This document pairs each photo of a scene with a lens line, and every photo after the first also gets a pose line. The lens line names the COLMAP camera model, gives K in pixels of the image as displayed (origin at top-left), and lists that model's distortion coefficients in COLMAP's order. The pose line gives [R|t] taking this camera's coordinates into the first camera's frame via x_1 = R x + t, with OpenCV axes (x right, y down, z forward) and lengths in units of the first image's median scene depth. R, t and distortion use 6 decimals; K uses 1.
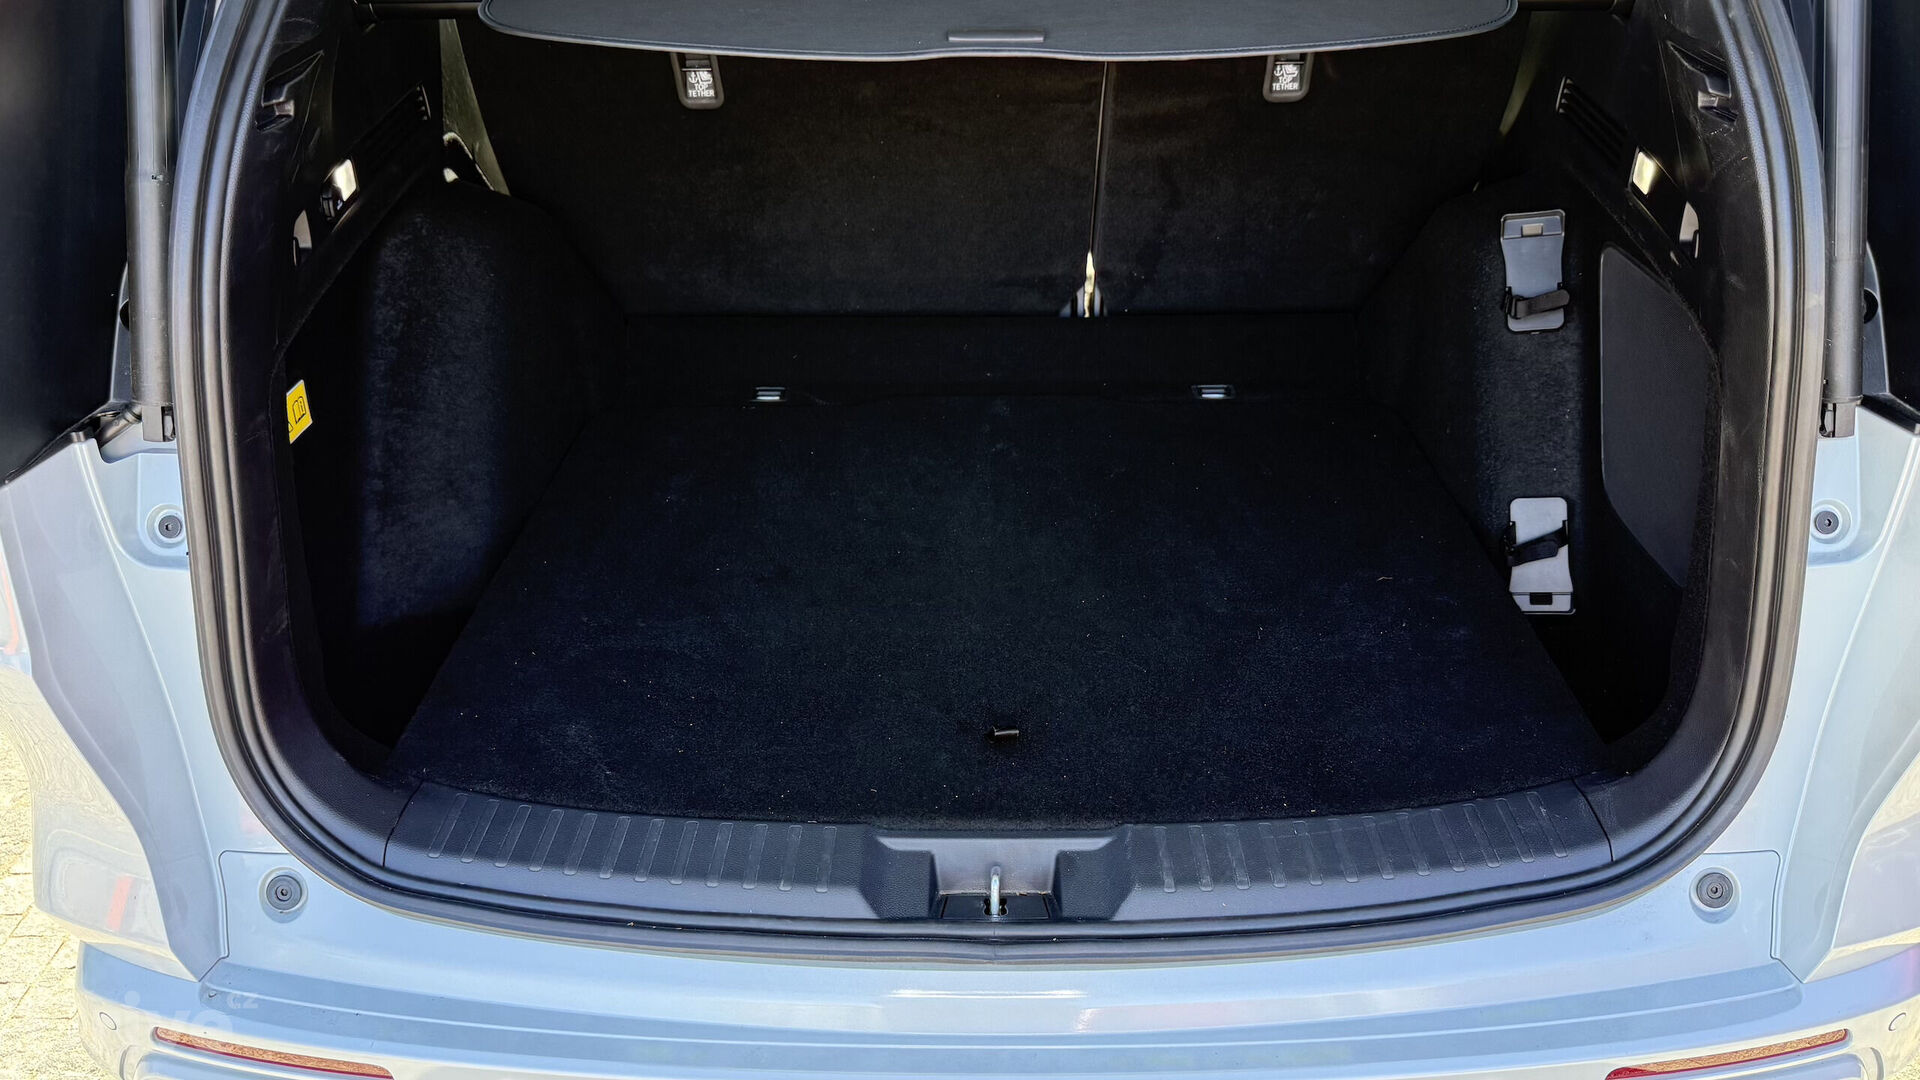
lens RADIAL K [[1397.1, 0, 960.0], [0, 1397.1, 540.0], [0, 0, 1]] dist [0.069089, -0.041101]
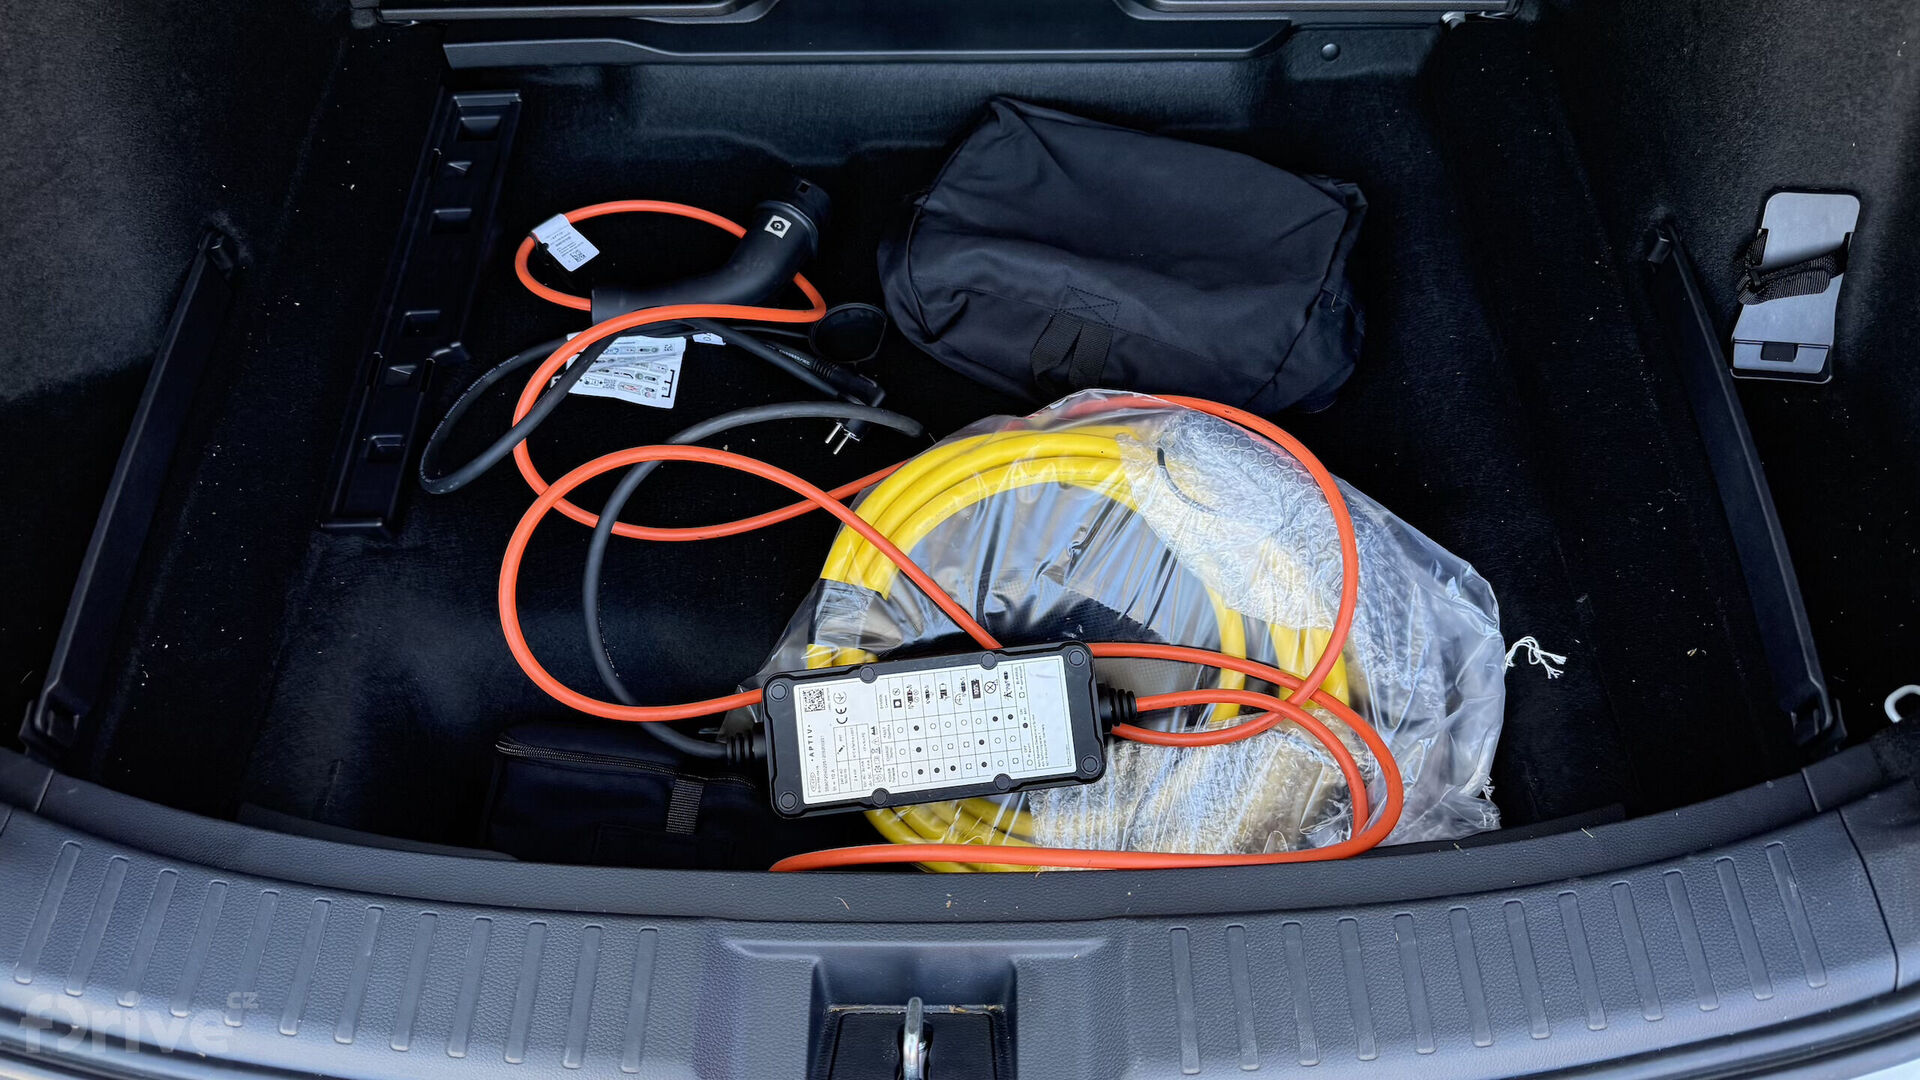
lens RADIAL K [[1397.1, 0, 960.0], [0, 1397.1, 540.0], [0, 0, 1]] dist [0.069089, -0.041101]
pose [[0.999998, -0.001433, 0.001632, 0.031531], [0.000597, 0.903858, 0.427833, -0.161402], [-0.002088, -0.427831, 0.903856, 0.367740]]
